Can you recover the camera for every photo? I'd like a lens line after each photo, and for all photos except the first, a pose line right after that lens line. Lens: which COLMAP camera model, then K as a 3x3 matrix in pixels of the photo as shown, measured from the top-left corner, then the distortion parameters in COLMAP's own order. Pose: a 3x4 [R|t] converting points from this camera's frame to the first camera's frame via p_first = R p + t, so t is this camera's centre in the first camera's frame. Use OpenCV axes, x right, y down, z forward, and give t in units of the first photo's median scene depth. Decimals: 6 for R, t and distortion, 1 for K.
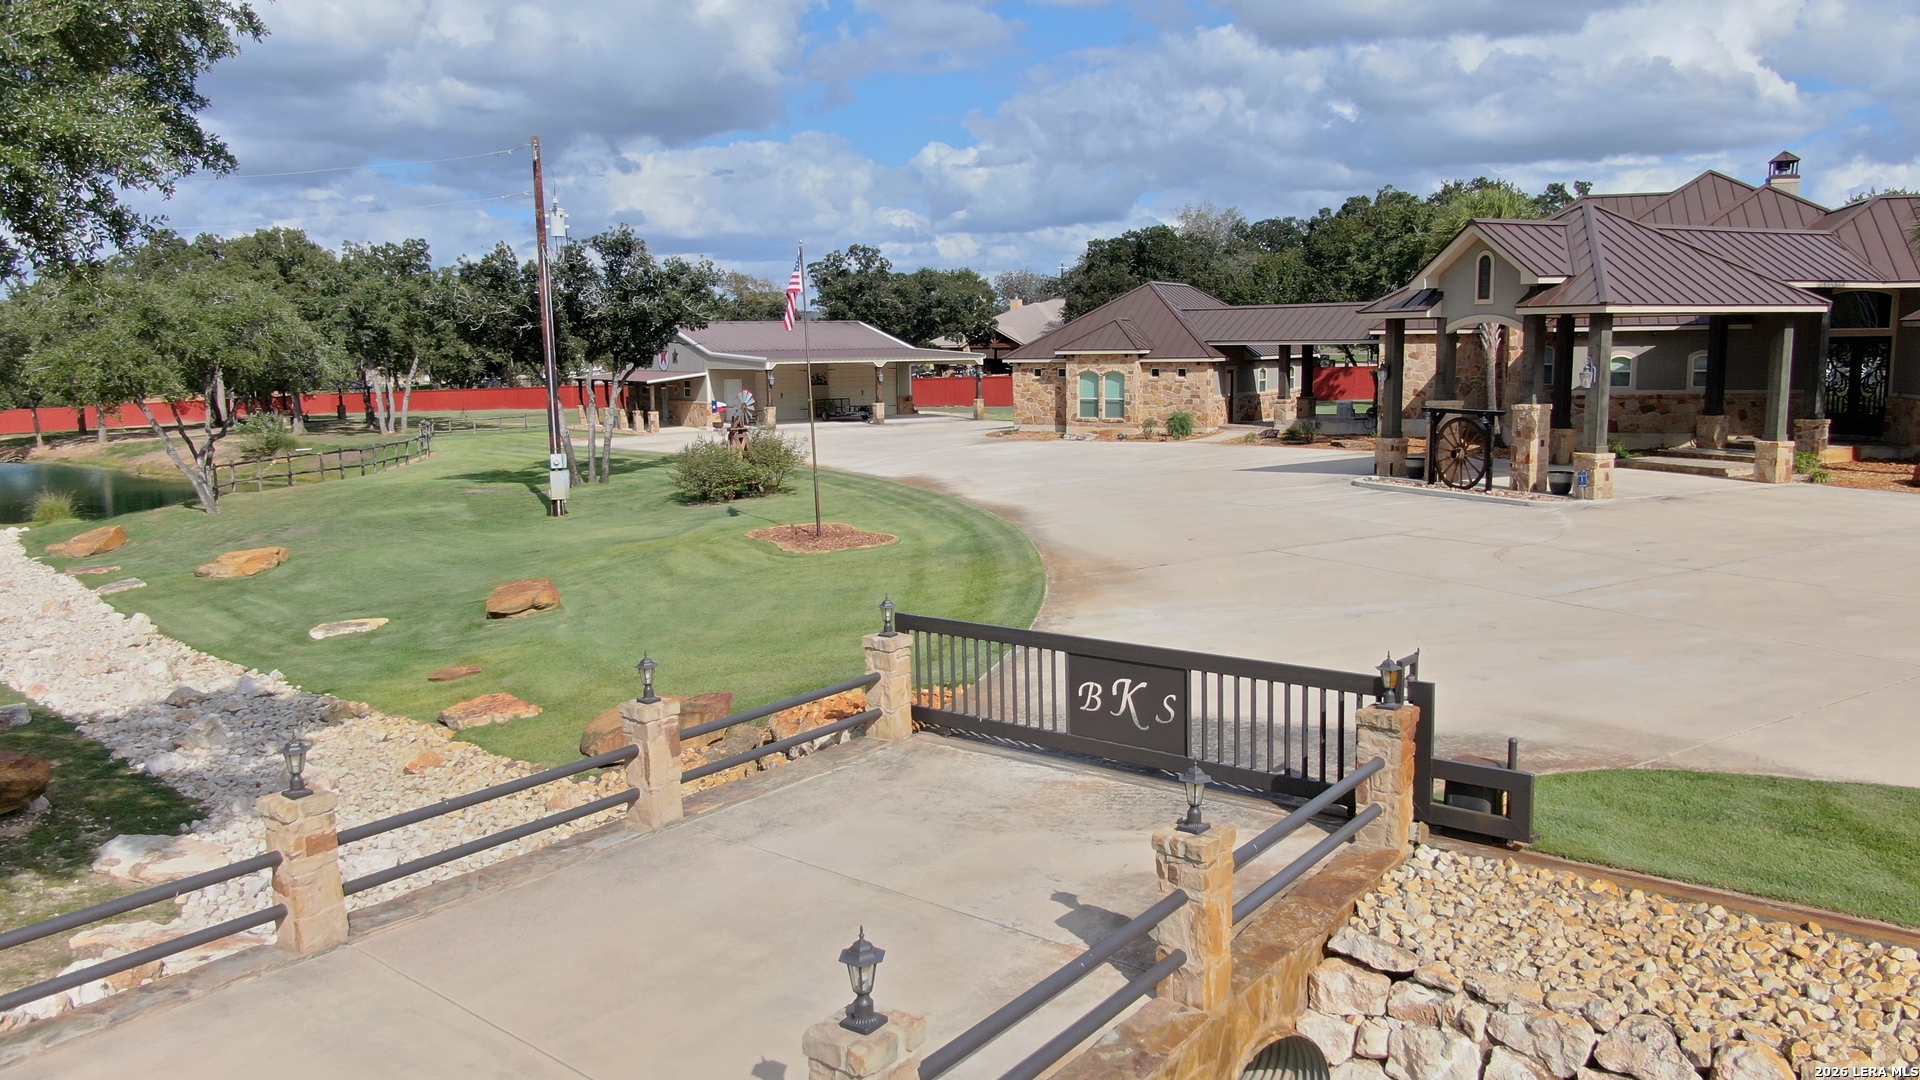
lens RADIAL K [[1386.9, 0, 960.0], [0, 1386.9, 540.0], [0, 0, 1]] dist [-0.015206, 0.004366]
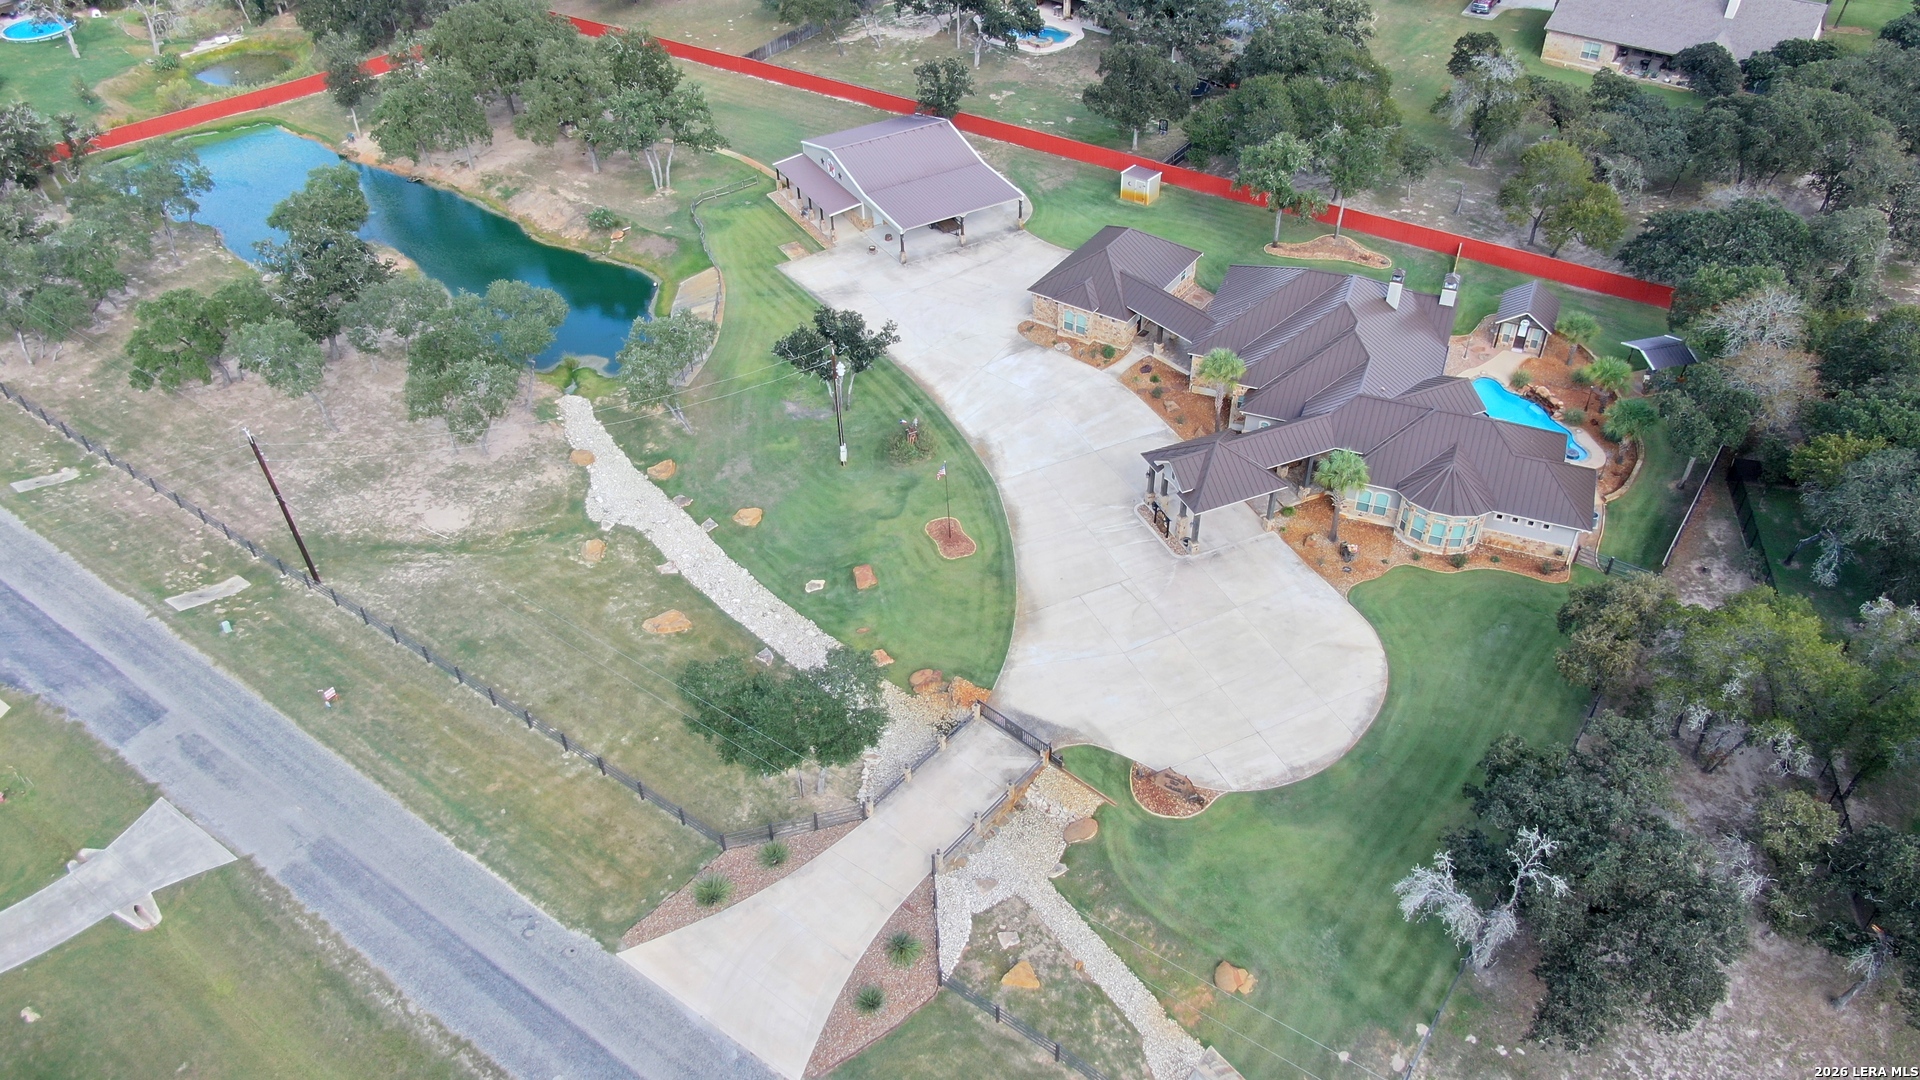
lens RADIAL K [[1386.9, 0, 960.0], [0, 1386.9, 540.0], [0, 0, 1]] dist [-0.015206, 0.004366]
pose [[0.998876, 0.028604, -0.037798, 0.029420], [-0.004253, 0.848266, 0.529554, -1.312192], [0.047210, -0.528798, 0.847434, -1.296103]]
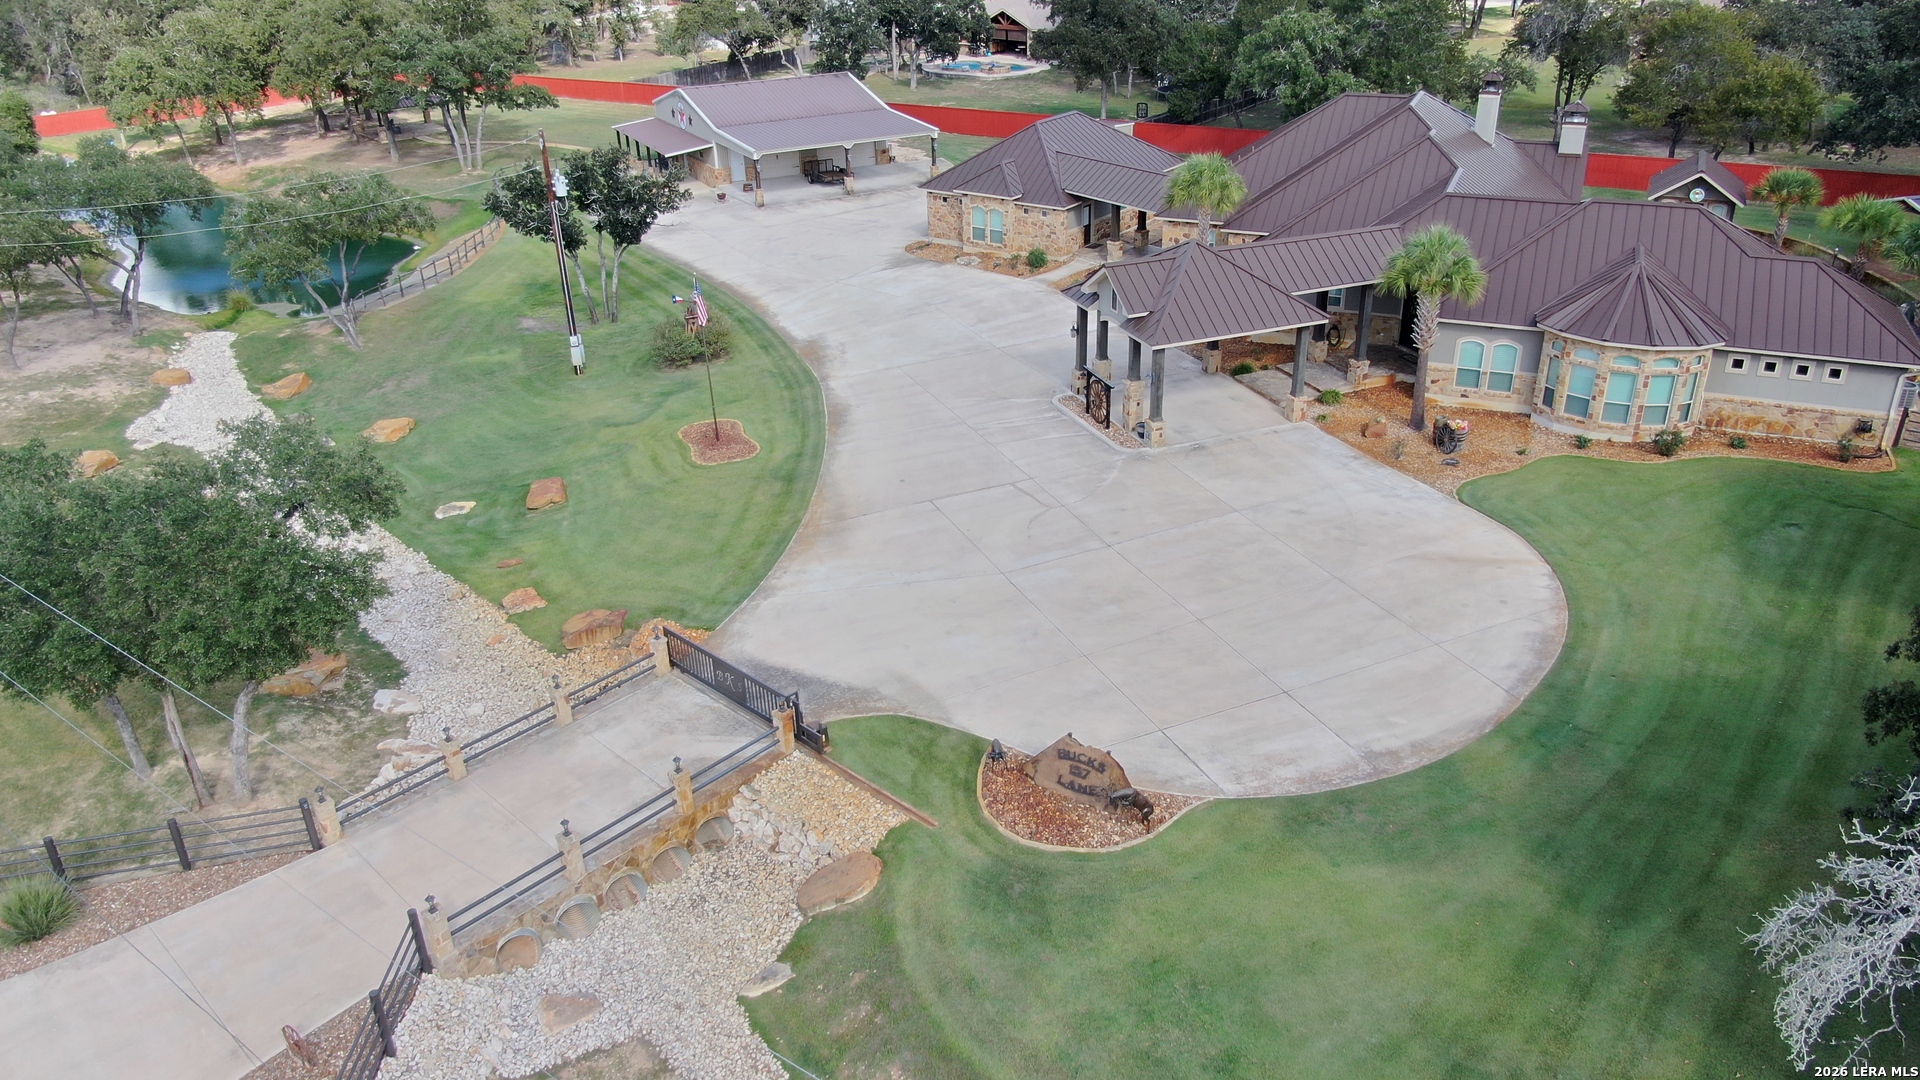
lens RADIAL K [[1386.9, 0, 960.0], [0, 1386.9, 540.0], [0, 0, 1]] dist [-0.015206, 0.004366]
pose [[0.997187, 0.027223, -0.069838, 0.255181], [-0.003724, 0.948556, 0.316586, -0.344066], [0.074863, -0.315435, 0.945989, -0.503087]]
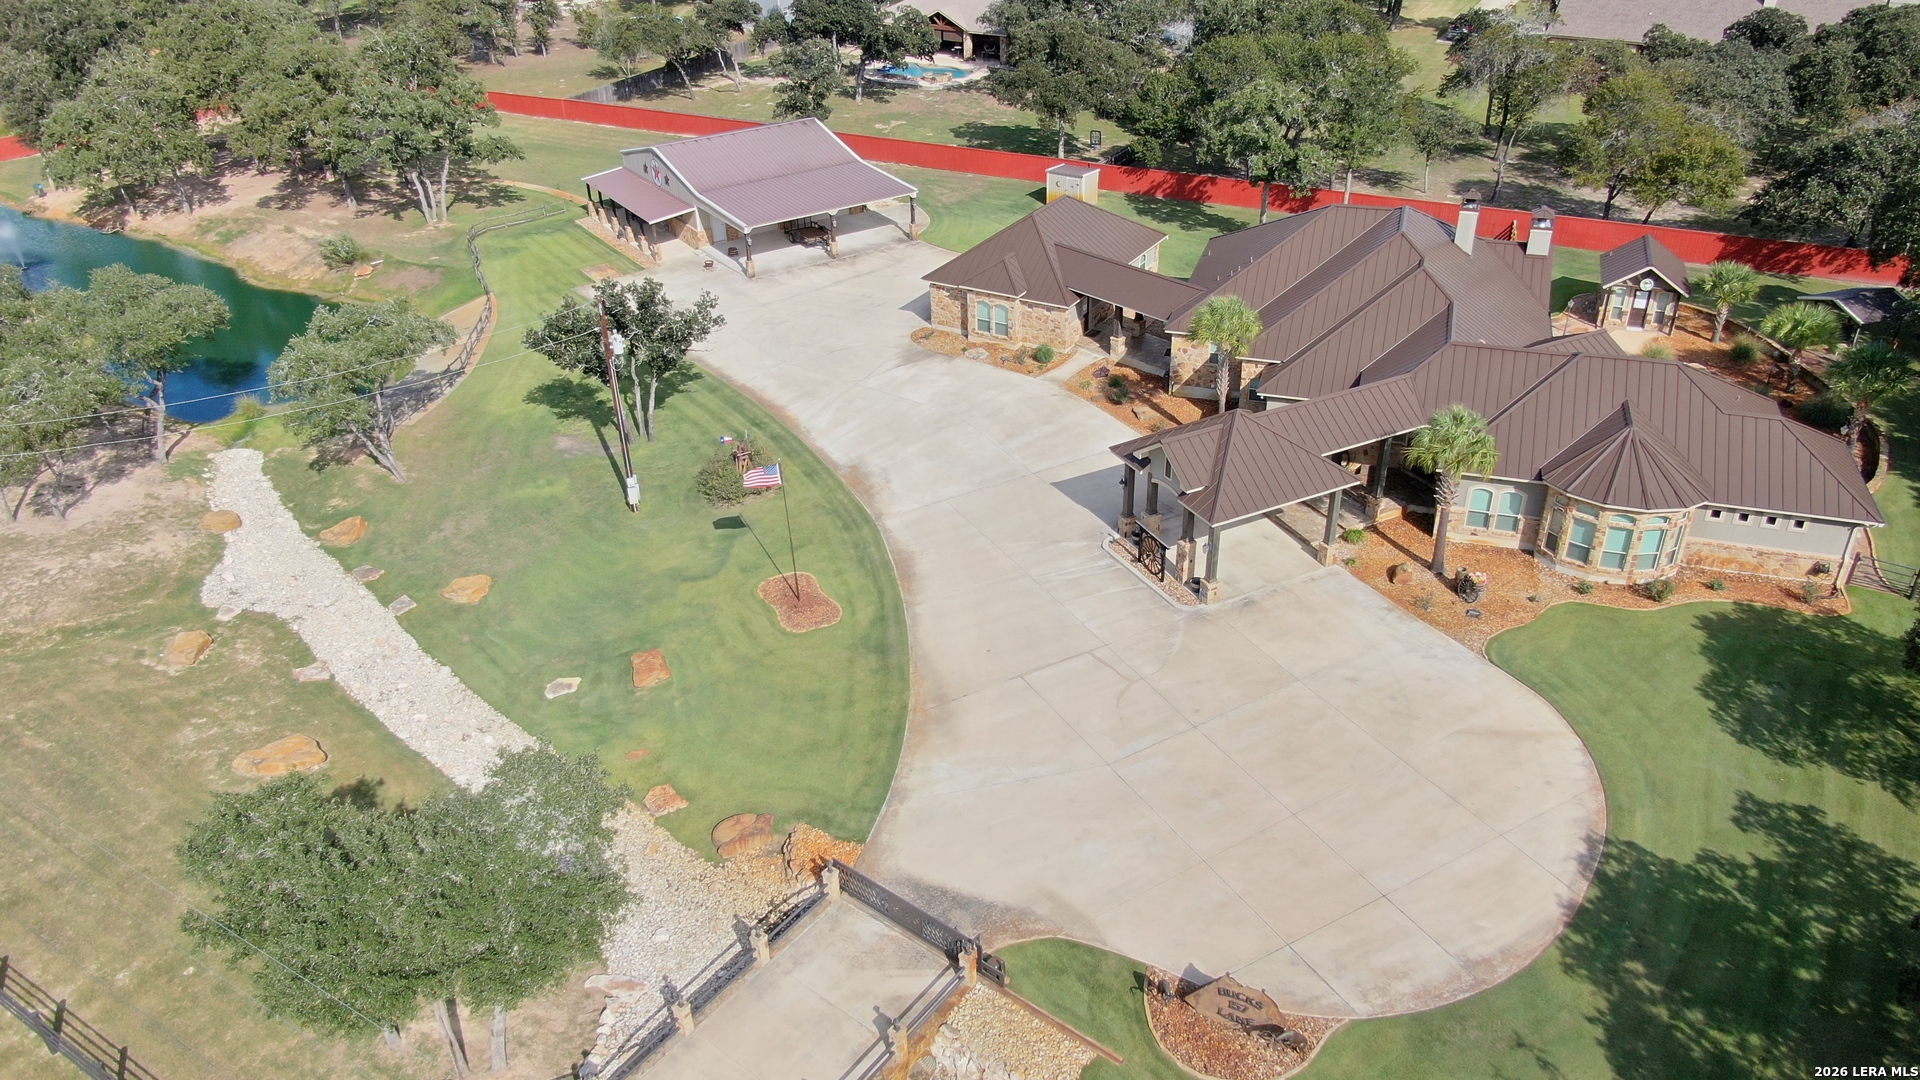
lens RADIAL K [[1386.9, 0, 960.0], [0, 1386.9, 540.0], [0, 0, 1]] dist [-0.015206, 0.004366]
pose [[0.999835, -0.014369, 0.011136, 0.073530], [0.008982, 0.923037, 0.384606, -0.626664], [-0.015805, -0.384442, 0.923014, -0.530293]]
